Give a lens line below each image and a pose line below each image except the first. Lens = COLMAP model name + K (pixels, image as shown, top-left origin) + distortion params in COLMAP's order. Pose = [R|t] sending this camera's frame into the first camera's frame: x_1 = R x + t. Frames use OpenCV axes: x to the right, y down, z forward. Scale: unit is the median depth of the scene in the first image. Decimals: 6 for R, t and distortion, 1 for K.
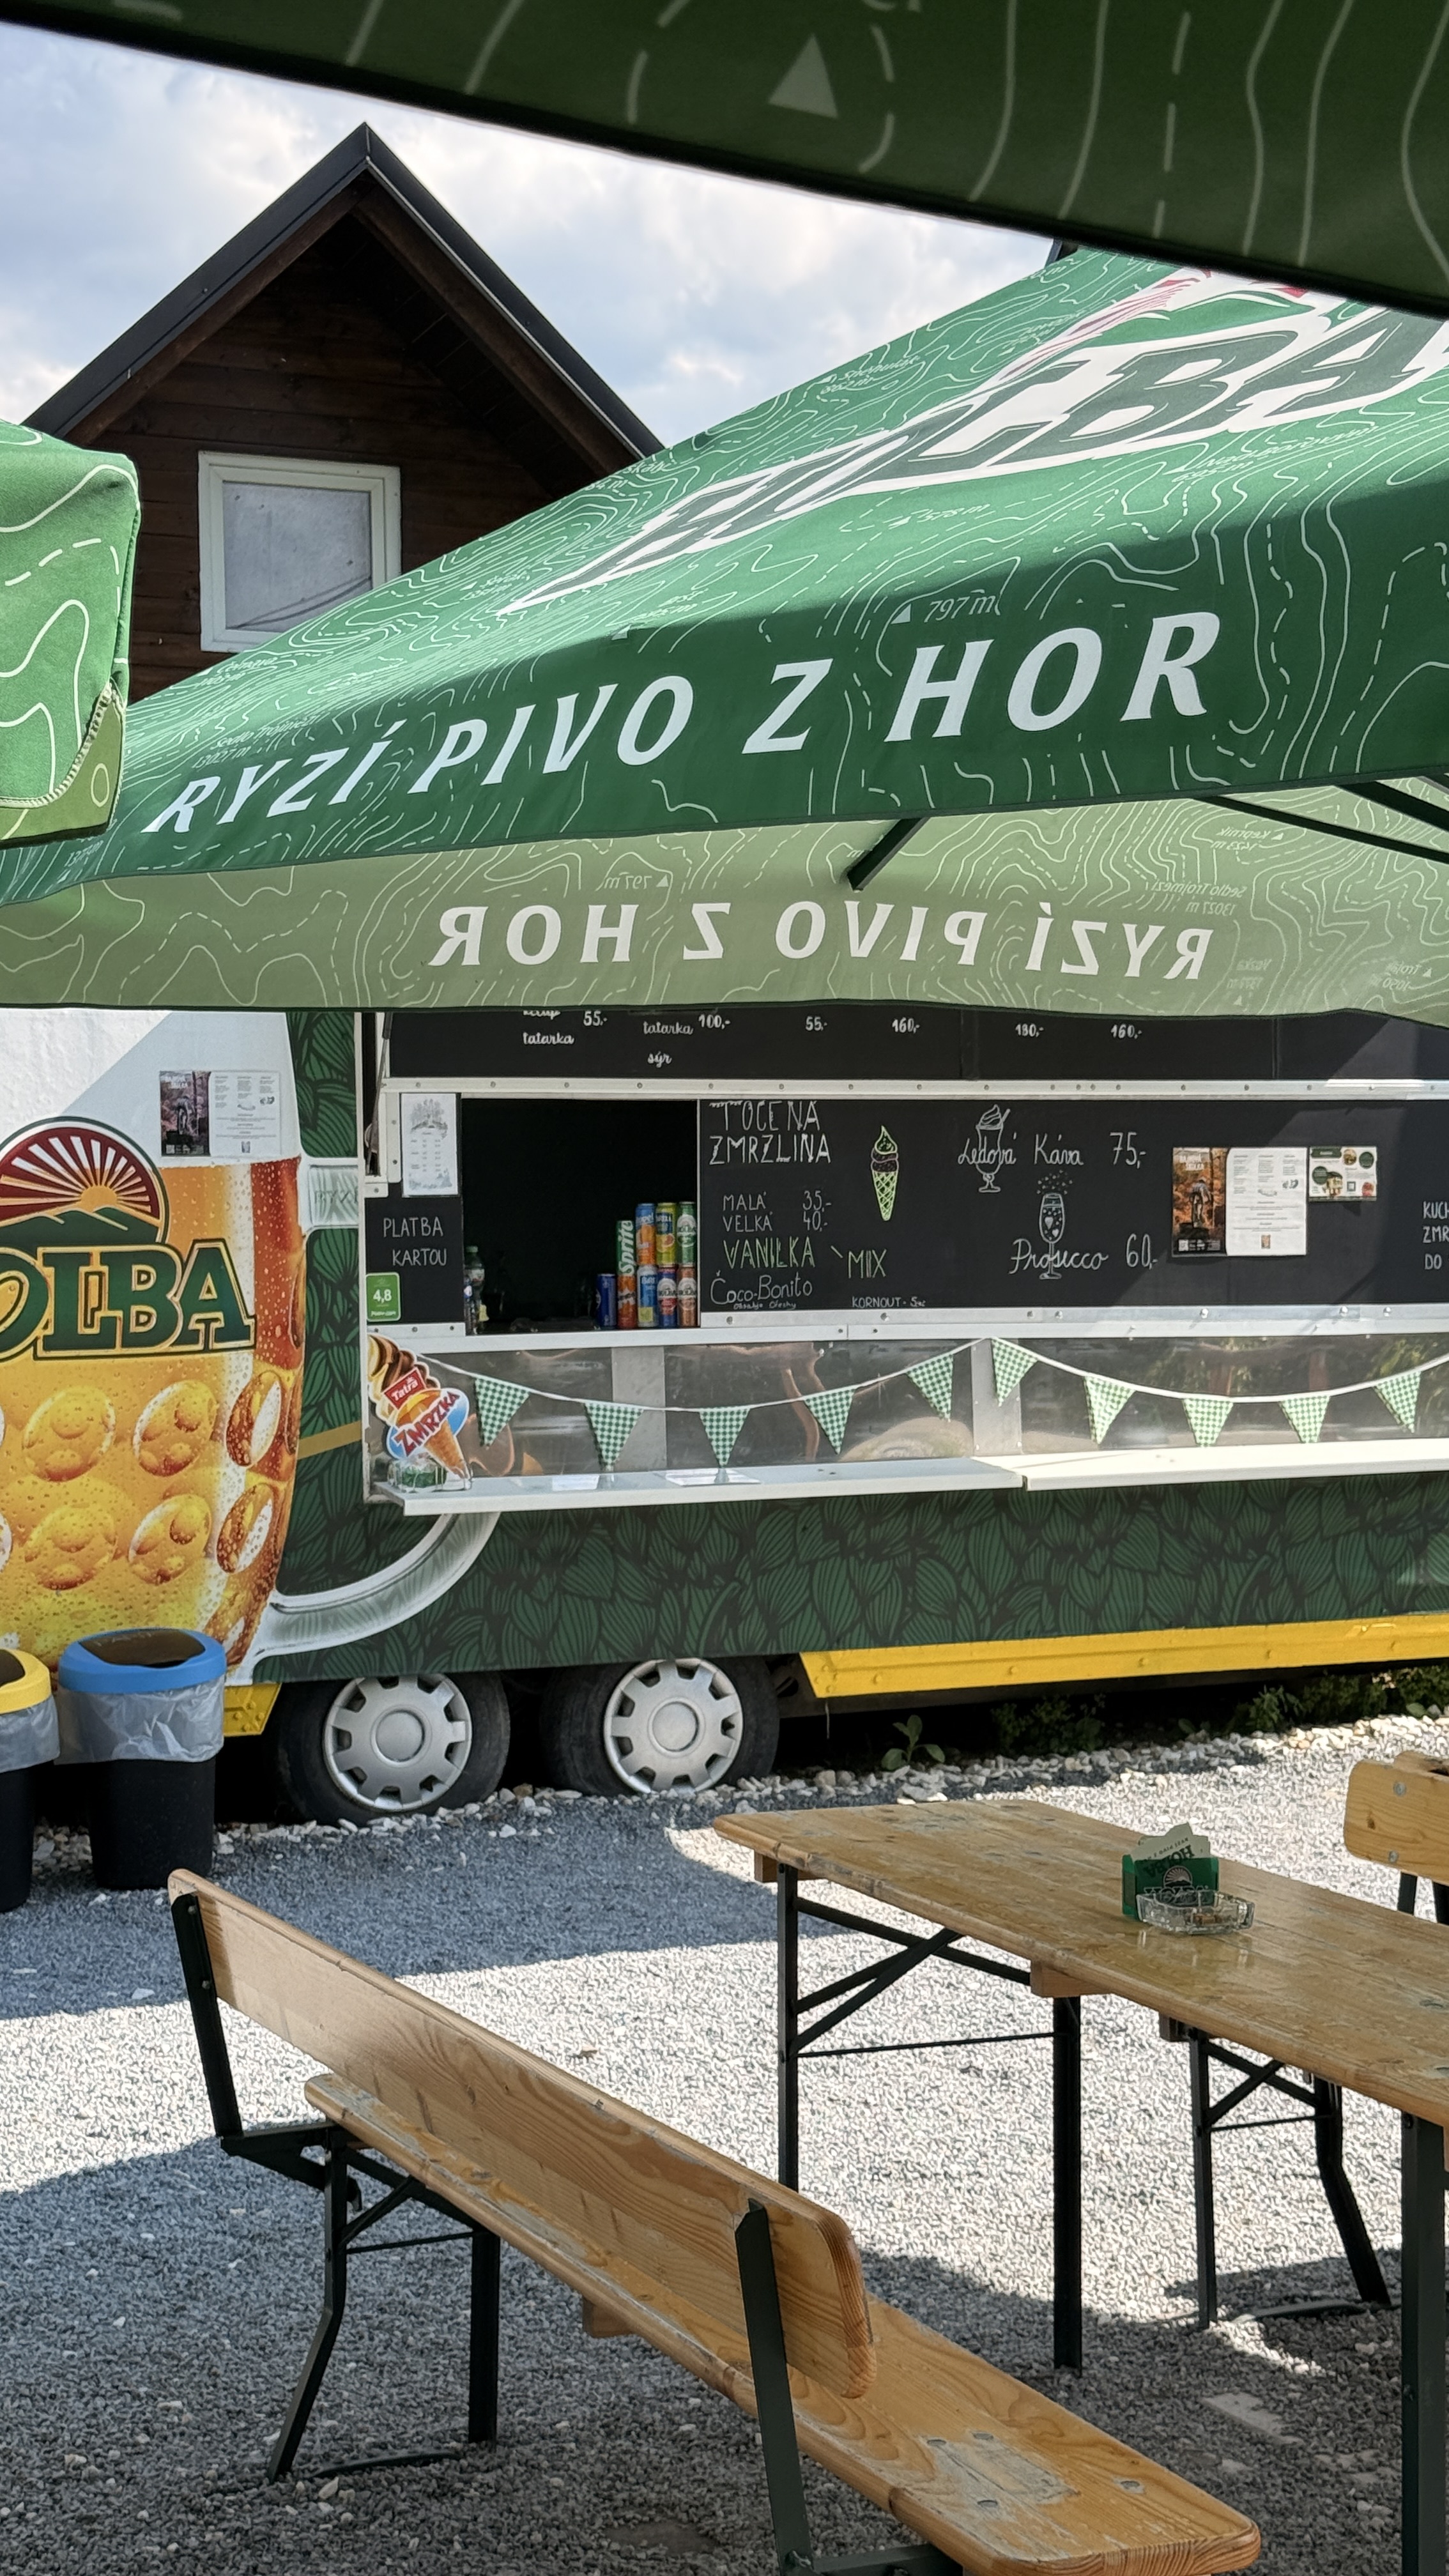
lens RADIAL K [[3600.8, 0, 737.0], [0, 3600.8, 1295.8], [0, 0, 1]] dist [0.105480, 0.000000]
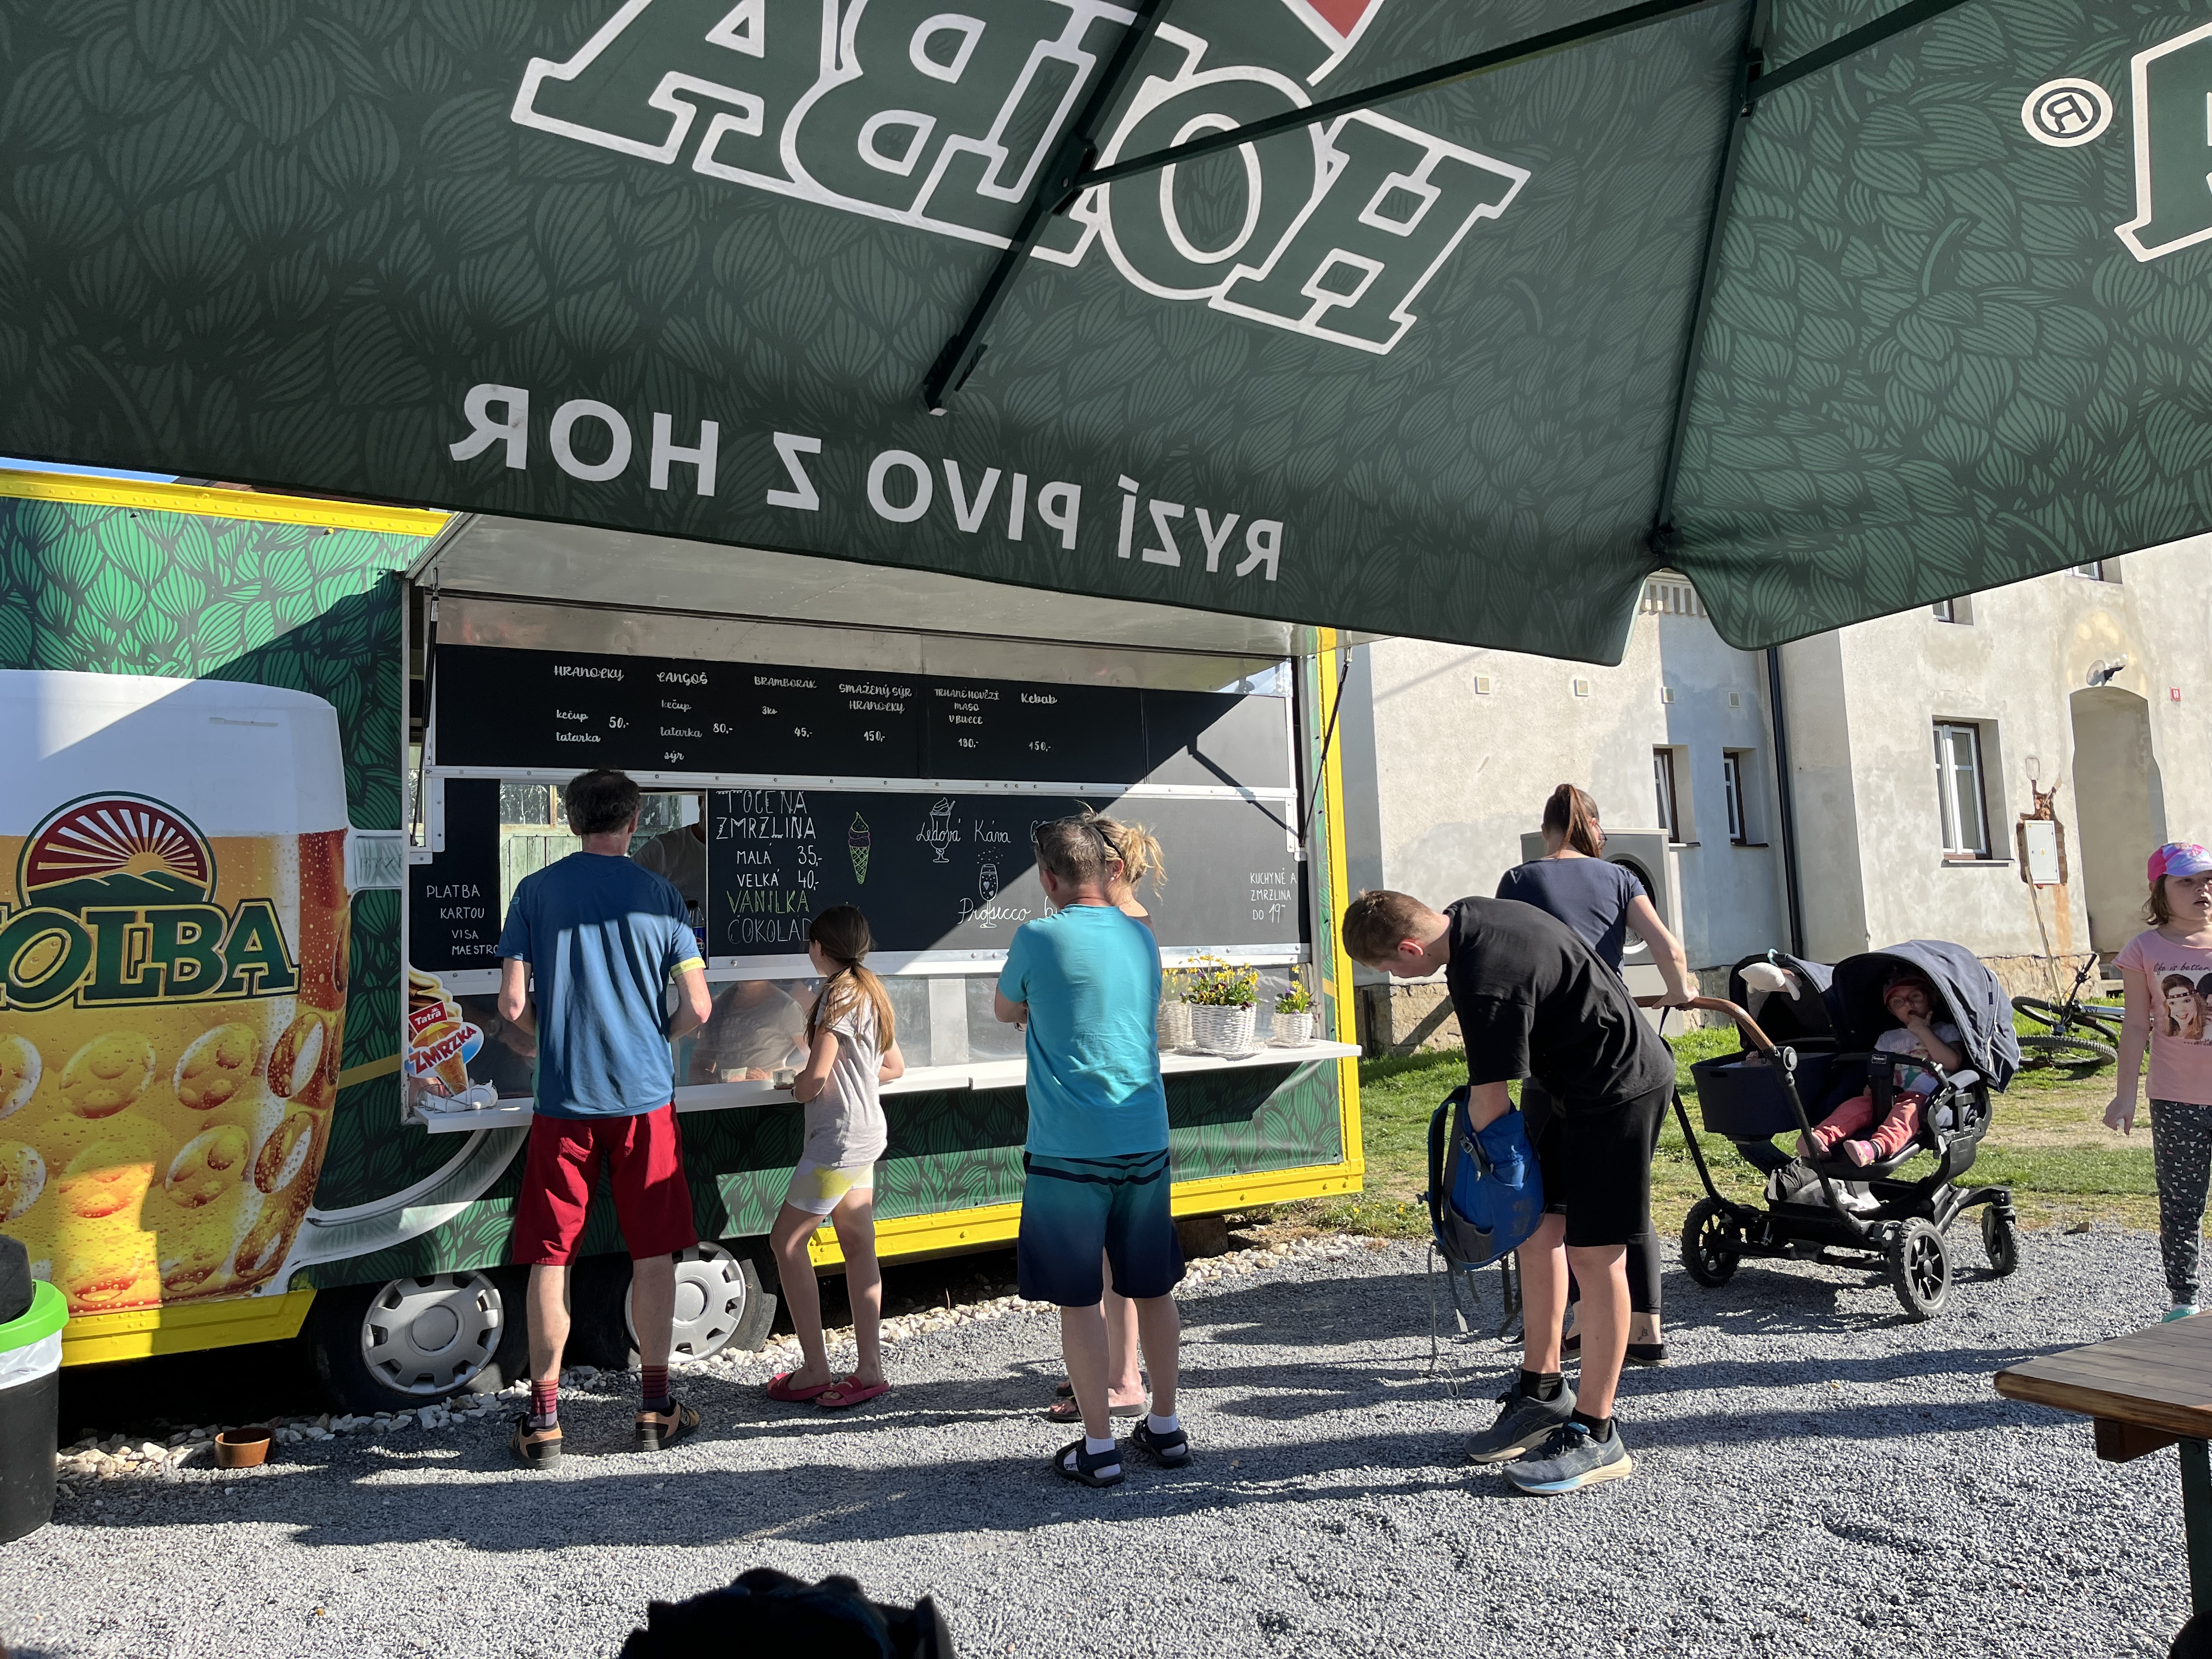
lens RADIAL K [[1675.4, 0, 1116.2], [0, 1675.4, 819.0], [0, 0, 1]] dist [0.032867, -0.016103]
pose [[0.986444, -0.013699, 0.163525, 0.036908], [0.031784, 0.993589, -0.108494, 0.026299], [-0.160990, 0.112221, 0.980555, 0.428391]]
